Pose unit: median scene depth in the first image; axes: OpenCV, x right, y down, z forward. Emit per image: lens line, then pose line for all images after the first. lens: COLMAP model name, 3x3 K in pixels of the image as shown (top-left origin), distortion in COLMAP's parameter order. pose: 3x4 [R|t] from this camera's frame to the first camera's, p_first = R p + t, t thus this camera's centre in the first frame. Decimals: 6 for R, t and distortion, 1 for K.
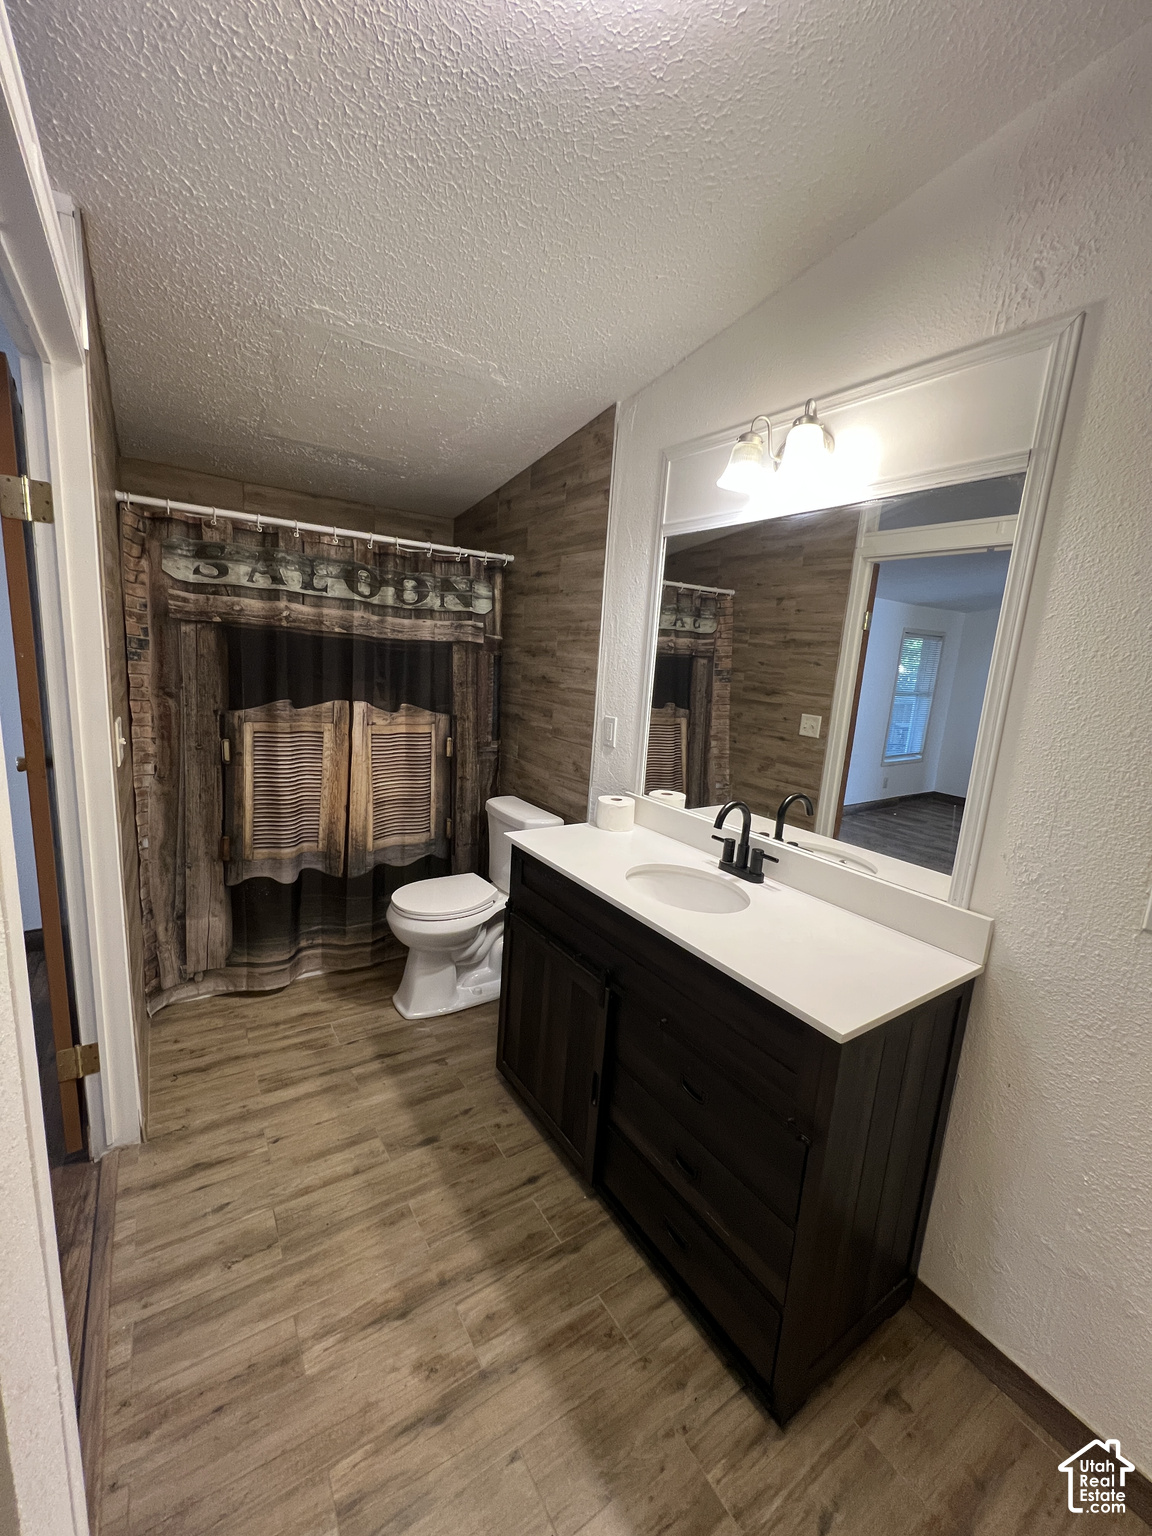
lens RADIAL K [[614.0, 0, 576.0], [0, 614.0, 768.0], [0, 0, 1]] dist [0.000143, 0.000110]
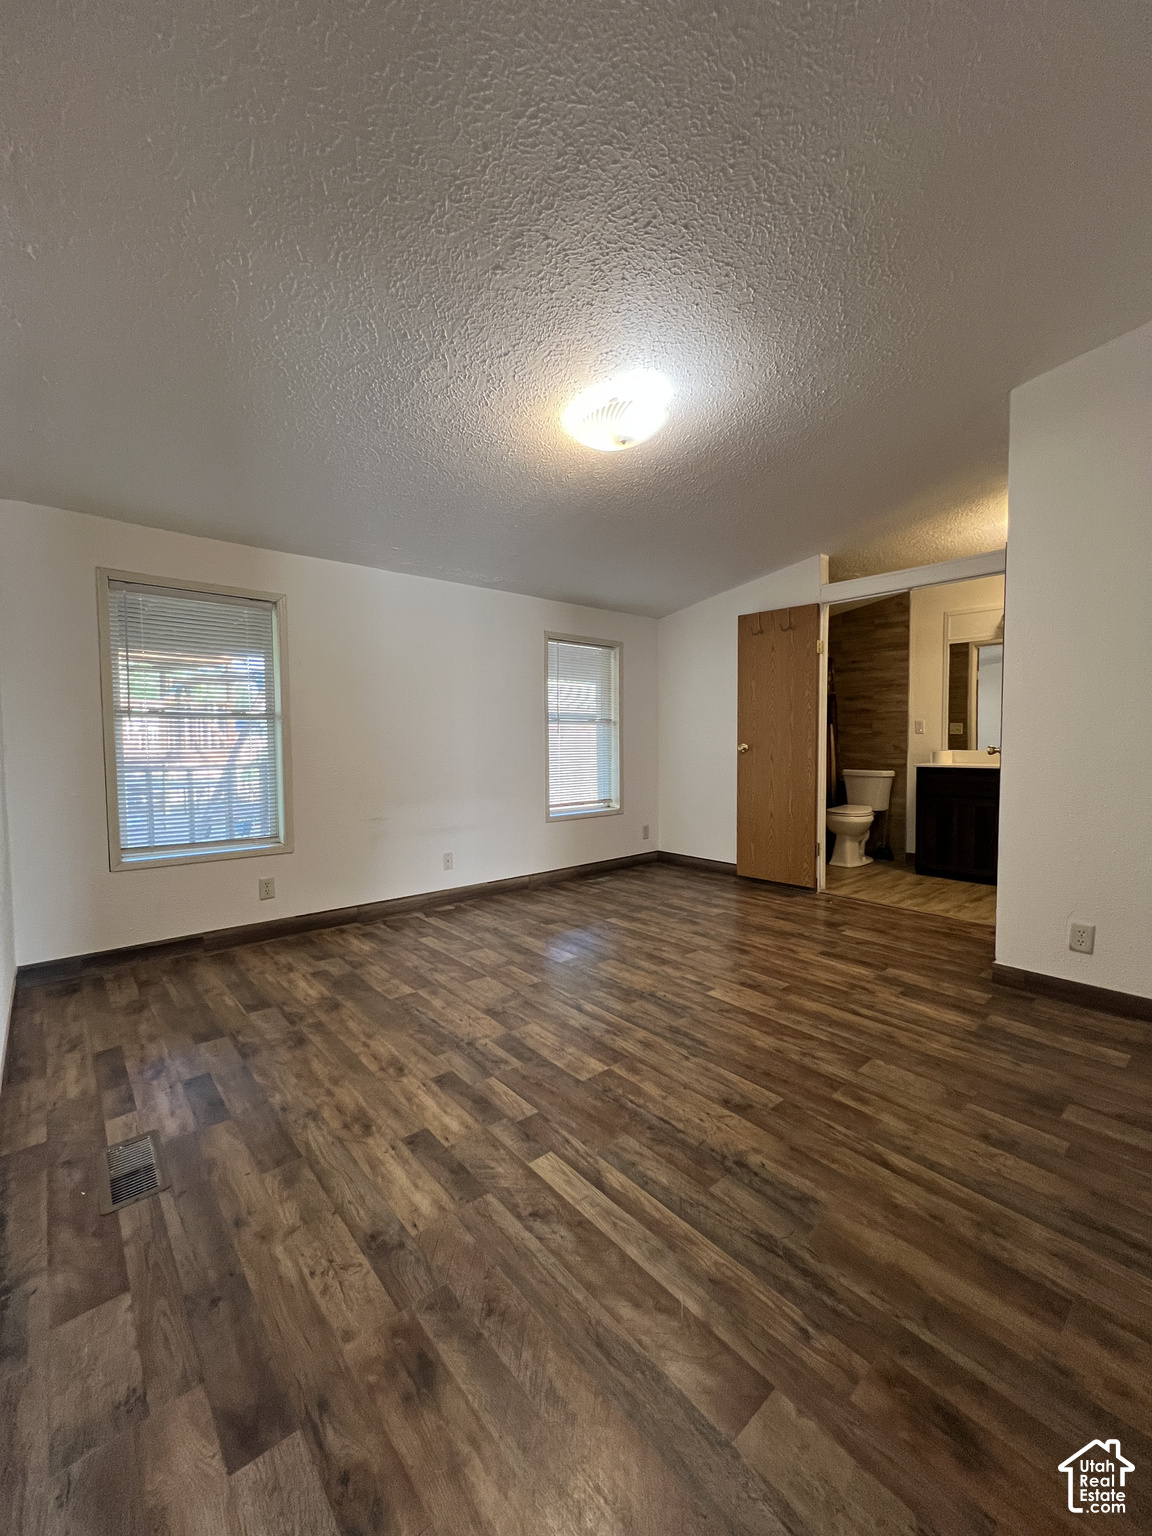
lens RADIAL K [[614.0, 0, 576.0], [0, 614.0, 768.0], [0, 0, 1]] dist [0.000143, 0.000110]
pose [[0.989492, -0.085691, 0.116459, -1.403207], [0.100127, 0.987172, -0.124362, 0.232954], [-0.104308, 0.134716, 0.985379, -1.025316]]
